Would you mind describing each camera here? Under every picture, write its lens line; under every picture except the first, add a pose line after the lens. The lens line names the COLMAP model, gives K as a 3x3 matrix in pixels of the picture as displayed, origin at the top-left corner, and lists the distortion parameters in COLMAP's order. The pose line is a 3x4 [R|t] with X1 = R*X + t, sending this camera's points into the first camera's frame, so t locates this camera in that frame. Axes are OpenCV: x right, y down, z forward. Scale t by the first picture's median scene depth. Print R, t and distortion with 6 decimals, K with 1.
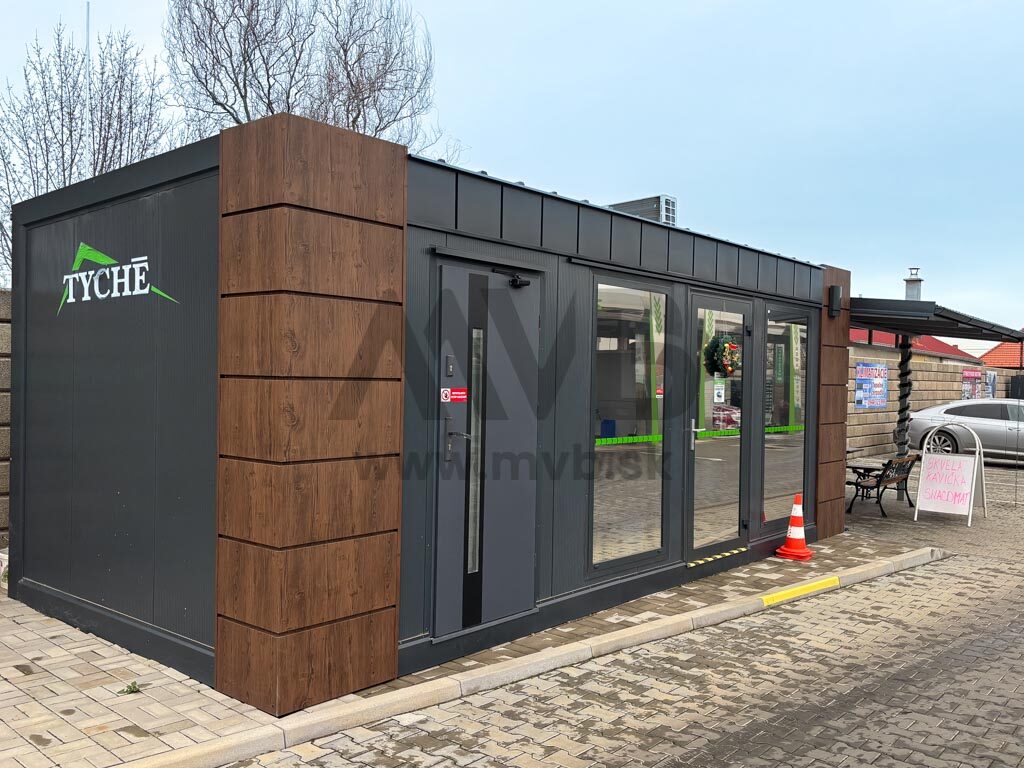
lens RADIAL K [[875.6, 0, 512.7], [0, 875.6, 386.3], [0, 0, 1]] dist [0.003866, 0.005189]
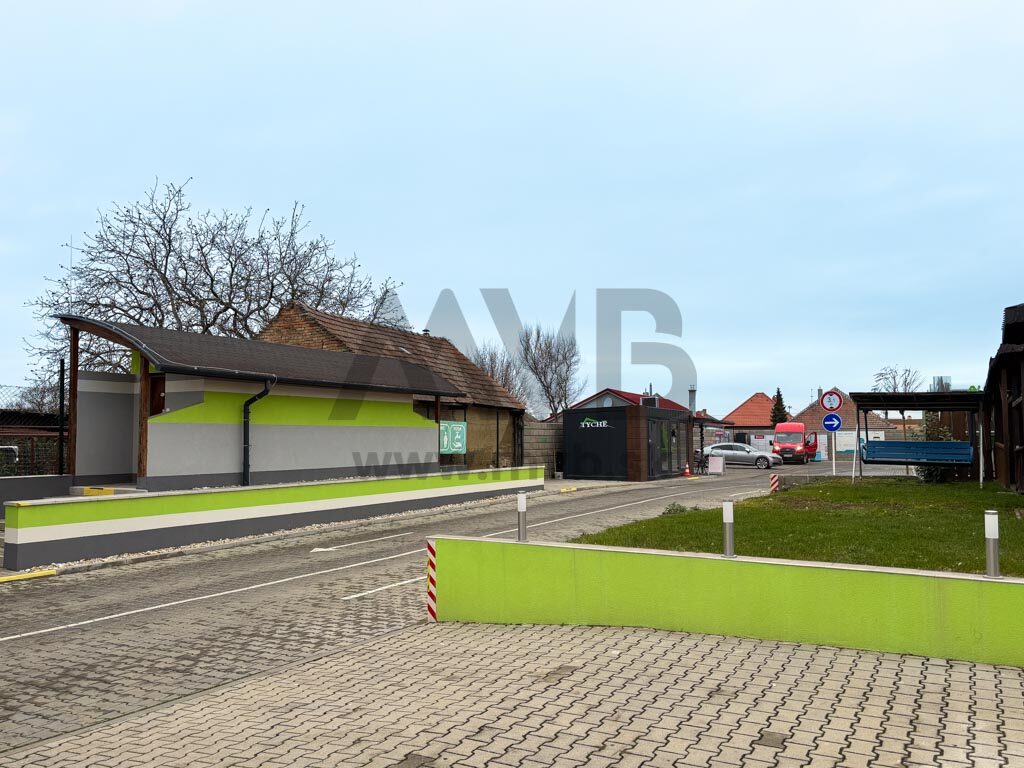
lens RADIAL K [[840.0, 0, 512.1], [0, 840.0, 384.8], [0, 0, 1]] dist [0.000496, -0.000040]
pose [[0.970321, -0.007442, 0.241706, -1.636996], [0.025107, 0.997225, -0.070085, 0.003708], [-0.240514, 0.074073, 0.967815, -3.087377]]
